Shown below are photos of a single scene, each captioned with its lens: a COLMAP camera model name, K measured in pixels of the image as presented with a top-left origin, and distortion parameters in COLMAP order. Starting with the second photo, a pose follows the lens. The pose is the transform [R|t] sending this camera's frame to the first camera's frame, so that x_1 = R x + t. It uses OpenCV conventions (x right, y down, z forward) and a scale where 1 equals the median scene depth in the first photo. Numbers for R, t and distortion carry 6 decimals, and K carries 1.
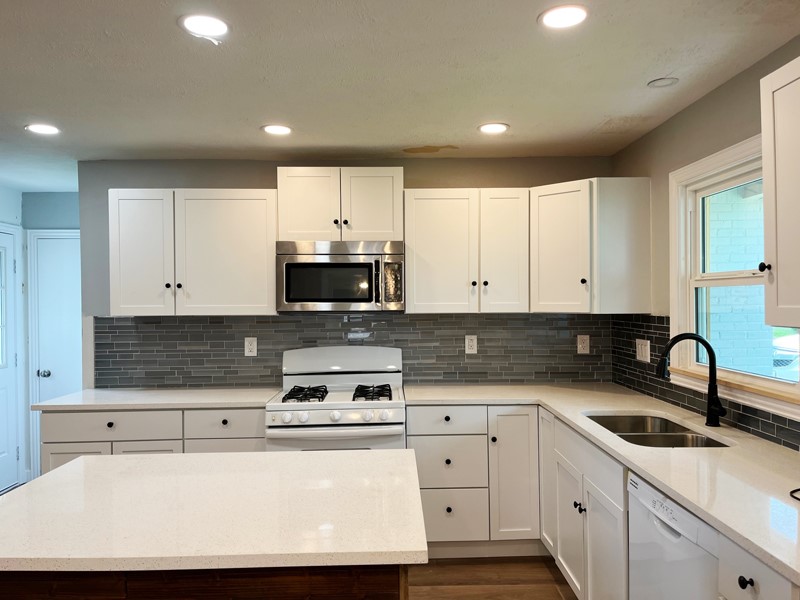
lens RADIAL K [[603.3, 0, 400.0], [0, 603.3, 300.0], [0, 0, 1]] dist [0.075618, -0.116722]
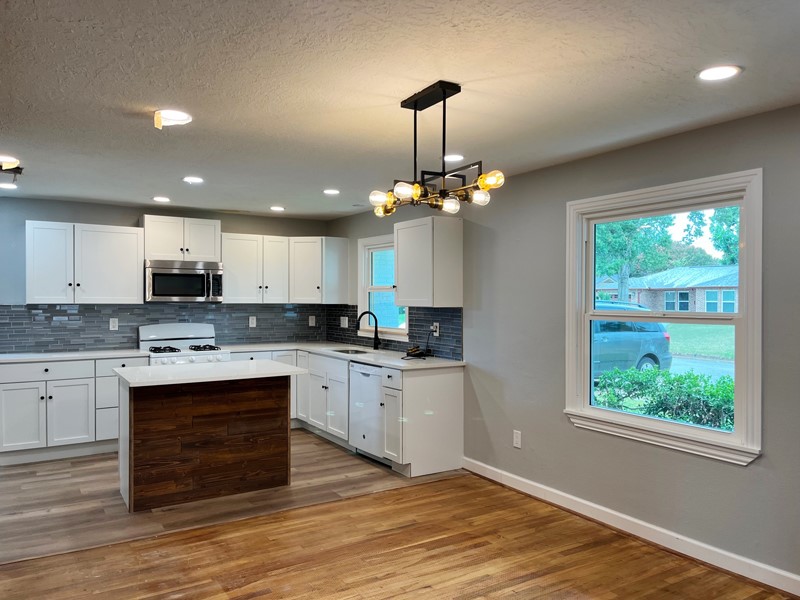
lens RADIAL K [[603.3, 0, 400.0], [0, 603.3, 300.0], [0, 0, 1]] dist [0.075618, -0.116722]
pose [[0.856166, 0.010639, 0.516591, -0.462298], [-0.012197, 0.999926, -0.000379, 0.006702], [-0.516557, -0.005977, 0.856232, -0.788125]]
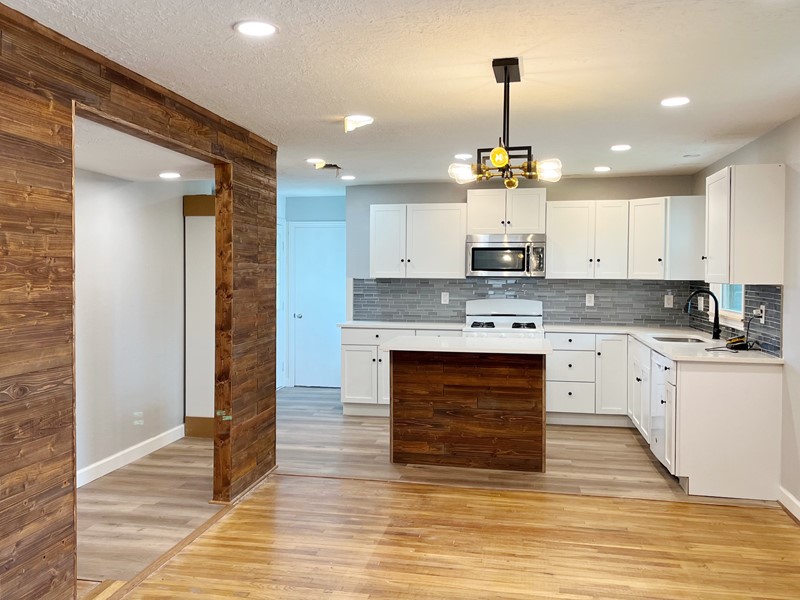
lens RADIAL K [[763.6, 0, 335.7], [0, 763.6, 285.6], [0, 0, 1]] dist [0.056898, -0.086387]
pose [[0.967287, 0.016925, -0.253119, -0.014349], [-0.011785, 0.999693, 0.021810, 0.003055], [0.253410, -0.018114, 0.967189, -1.133791]]
